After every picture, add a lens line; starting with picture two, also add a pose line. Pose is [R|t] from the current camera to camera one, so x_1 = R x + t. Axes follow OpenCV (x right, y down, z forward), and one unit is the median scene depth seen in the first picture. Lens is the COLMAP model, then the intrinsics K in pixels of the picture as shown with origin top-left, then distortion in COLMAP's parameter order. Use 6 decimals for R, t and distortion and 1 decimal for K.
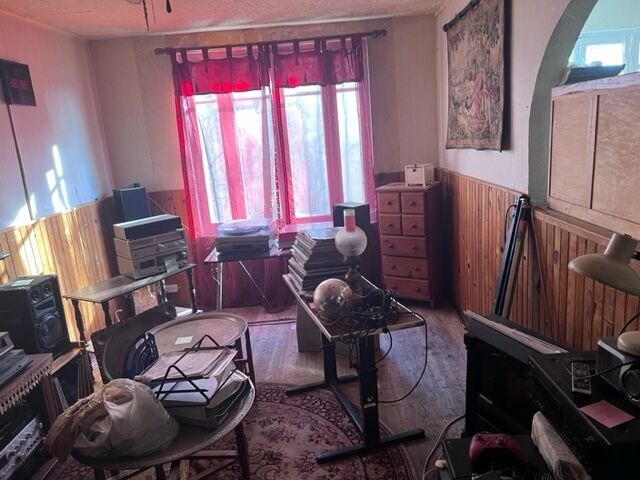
lens RADIAL K [[476.0, 0, 319.9], [0, 476.0, 241.7], [0, 0, 1]] dist [0.055112, -0.063414]
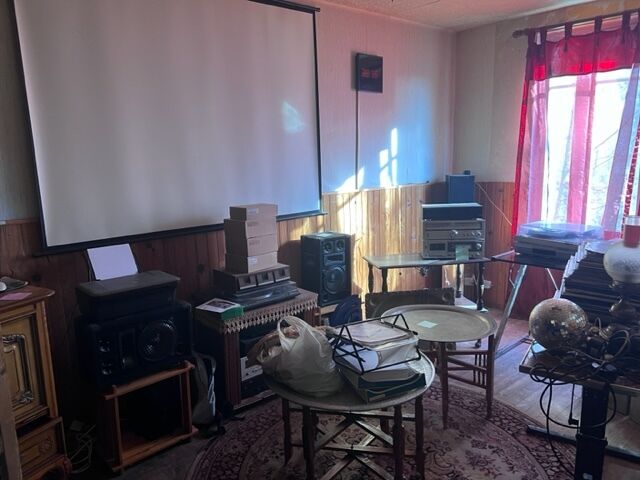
lens RADIAL K [[476.0, 0, 319.9], [0, 476.0, 241.7], [0, 0, 1]] dist [0.055112, -0.063414]
pose [[0.661848, 0.196791, -0.723347, 0.199215], [-0.200139, 0.976290, 0.082482, 0.002709], [0.722427, 0.090179, 0.685541, 0.123985]]
